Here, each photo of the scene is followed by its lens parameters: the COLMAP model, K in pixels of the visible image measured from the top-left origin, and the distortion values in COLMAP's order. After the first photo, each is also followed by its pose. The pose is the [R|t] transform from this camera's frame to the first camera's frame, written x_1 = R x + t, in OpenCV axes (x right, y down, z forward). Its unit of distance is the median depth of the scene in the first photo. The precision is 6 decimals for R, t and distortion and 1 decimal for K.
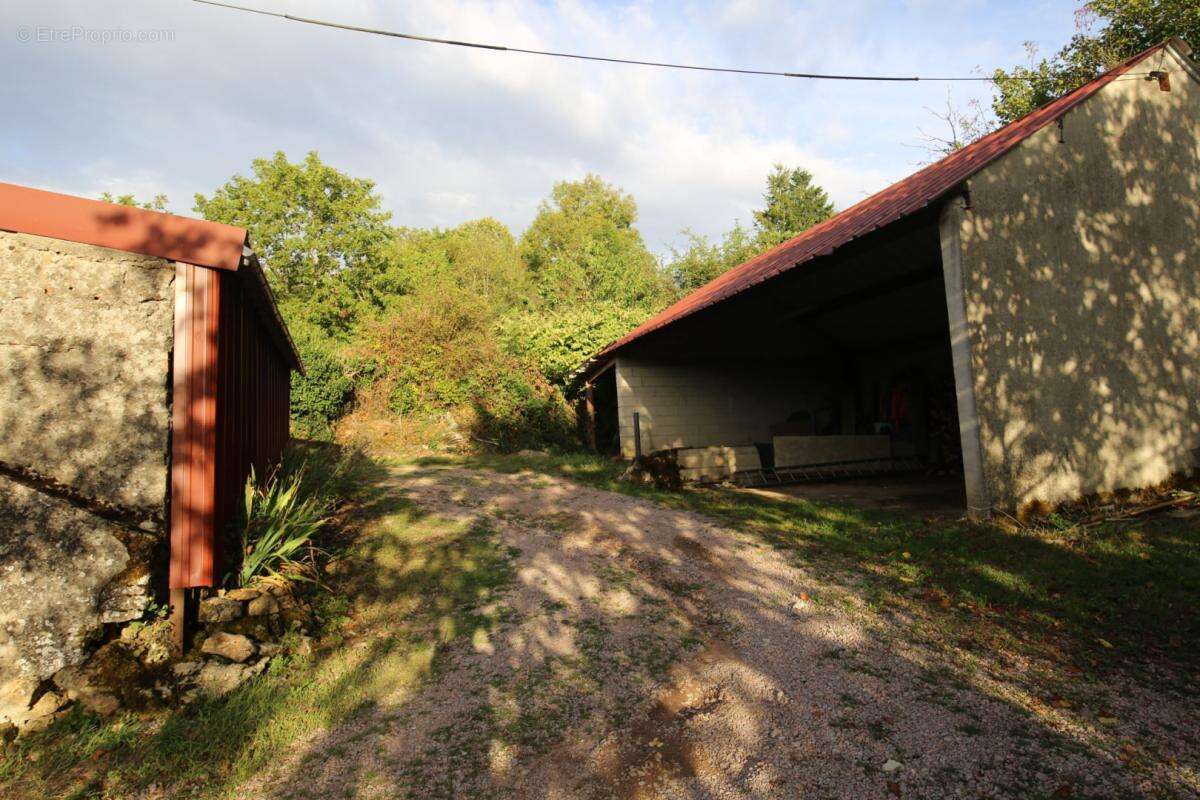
lens RADIAL K [[695.8, 0, 580.6], [0, 695.8, 405.0], [0, 0, 1]] dist [0.018192, 0.000402]
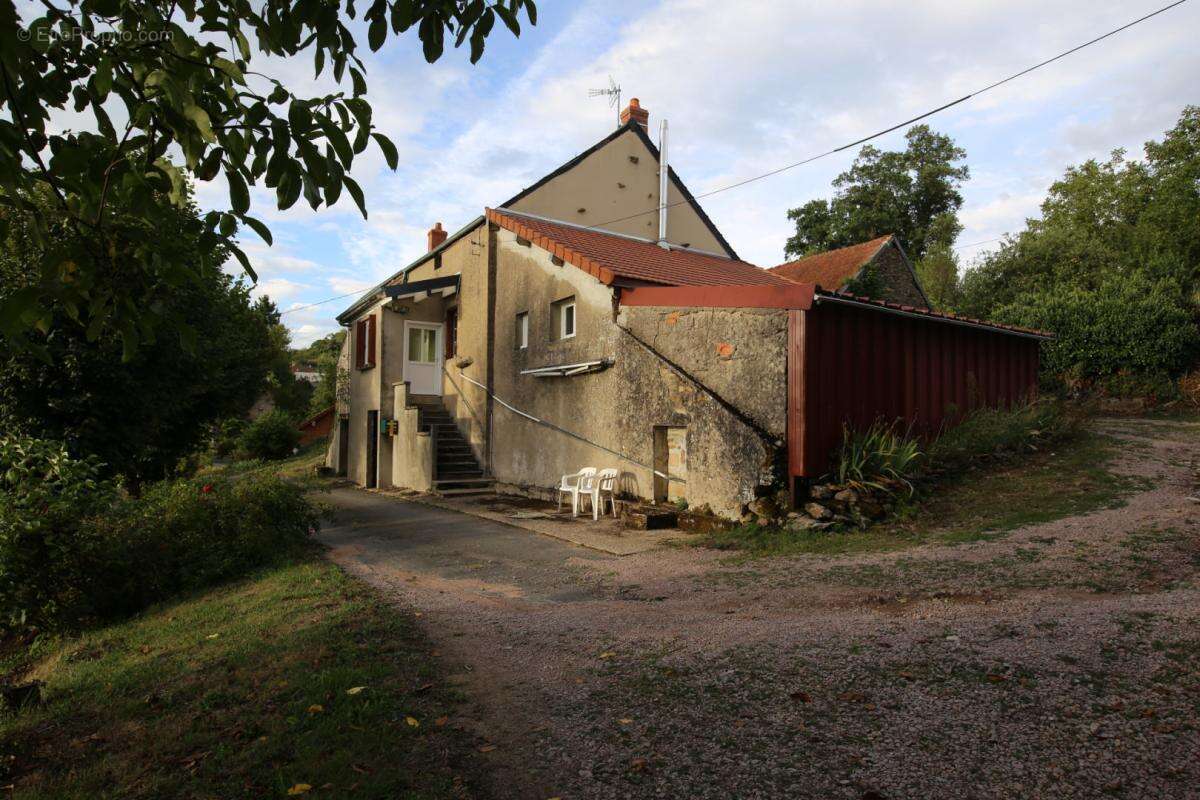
lens RADIAL K [[690.9, 0, 603.6], [0, 690.9, 399.2], [0, 0, 1]] dist [0.022972, -0.002100]
pose [[0.288983, 0.003011, -0.957329, 1.161874], [0.056905, 0.998173, 0.020317, -0.025220], [0.955641, -0.060348, 0.288284, -0.065258]]
